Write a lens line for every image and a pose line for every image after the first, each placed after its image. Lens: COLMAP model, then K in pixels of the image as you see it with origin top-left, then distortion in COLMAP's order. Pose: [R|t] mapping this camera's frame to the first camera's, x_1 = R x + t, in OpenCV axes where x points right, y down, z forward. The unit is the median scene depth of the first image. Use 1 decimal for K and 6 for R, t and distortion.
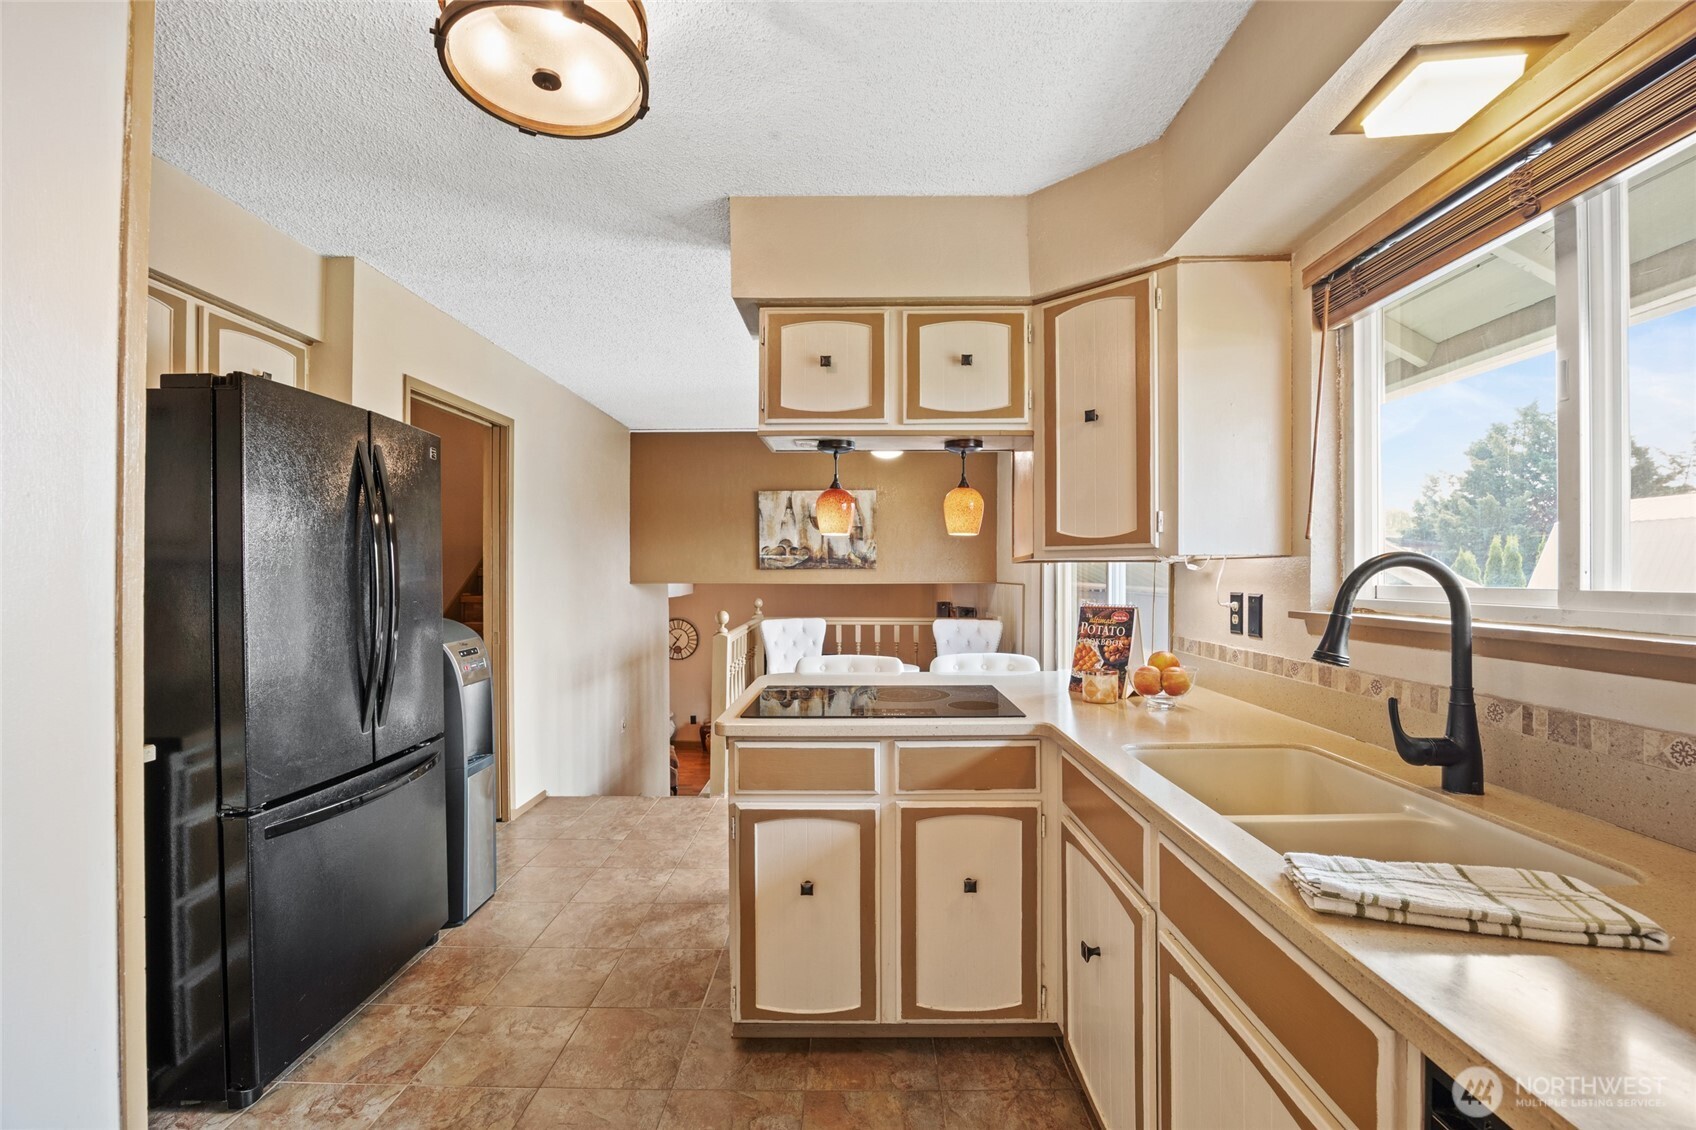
lens RADIAL K [[729.5, 0, 851.1], [0, 729.5, 571.4], [0, 0, 1]] dist [-0.014425, 0.000085]
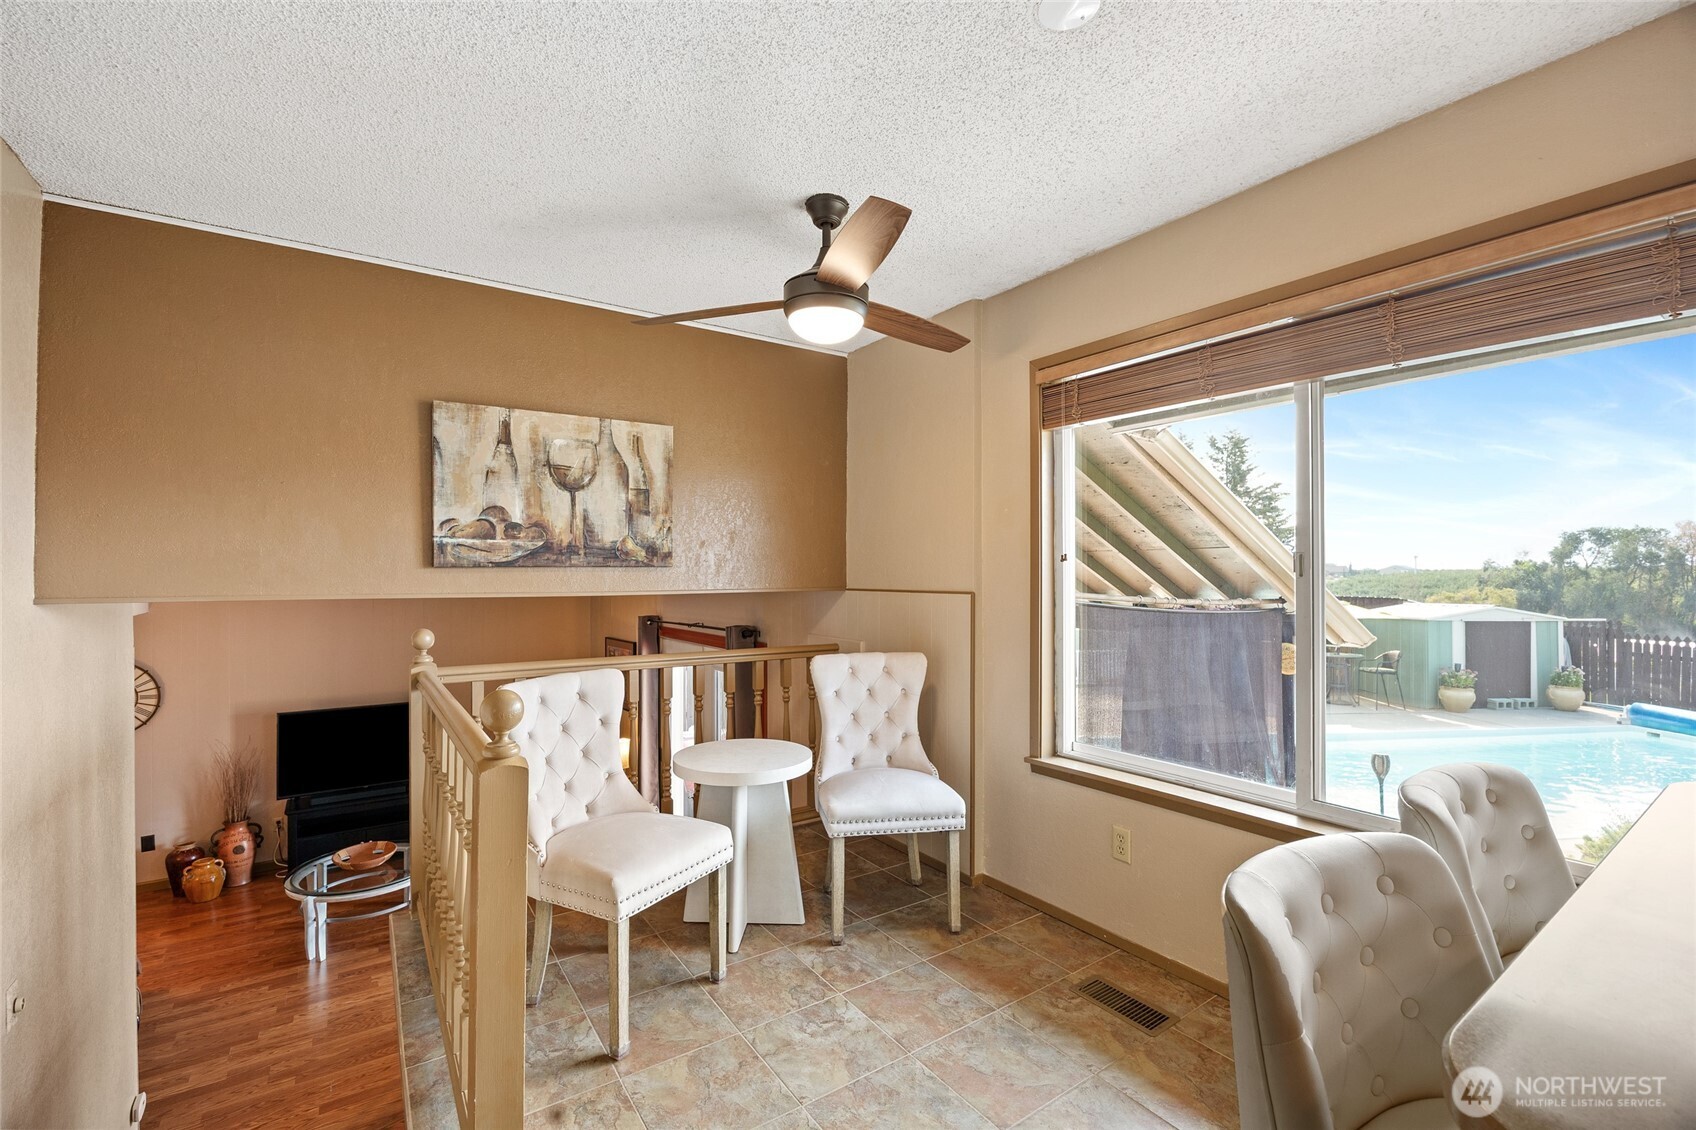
lens RADIAL K [[729.5, 0, 854.2], [0, 729.5, 560.0], [0, 0, 1]] dist [-0.014425, 0.000085]
pose [[0.819924, 0.008498, 0.572409, -0.170596], [0.001784, 0.999847, -0.017399, 0.001065], [-0.572469, 0.015287, 0.819784, 0.464140]]
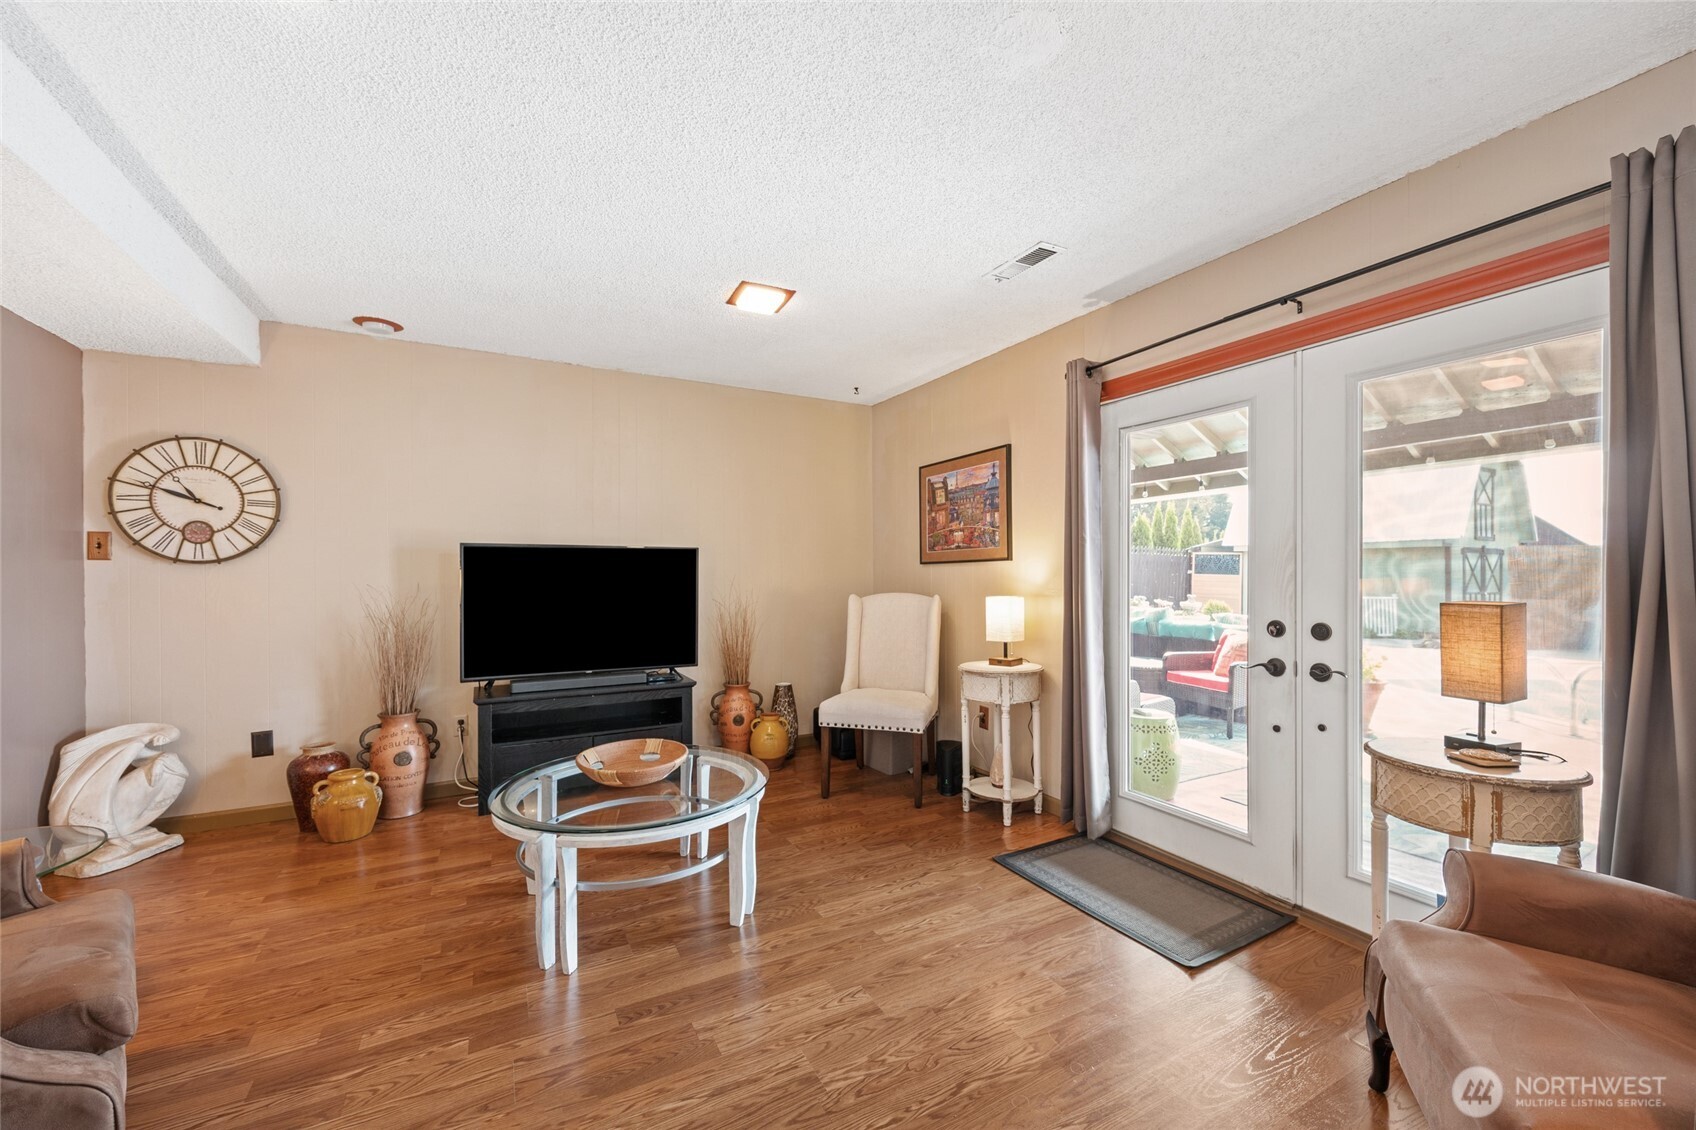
lens RADIAL K [[670.3, 0, 843.6], [0, 670.3, 571.2], [0, 0, 1]] dist [0.022015, 0.000157]
pose [[0.883939, 0.000872, 0.467602, -0.235101], [-0.001164, 0.999999, 0.000335, 0.229474], [-0.467601, -0.000840, 0.883939, 1.108793]]
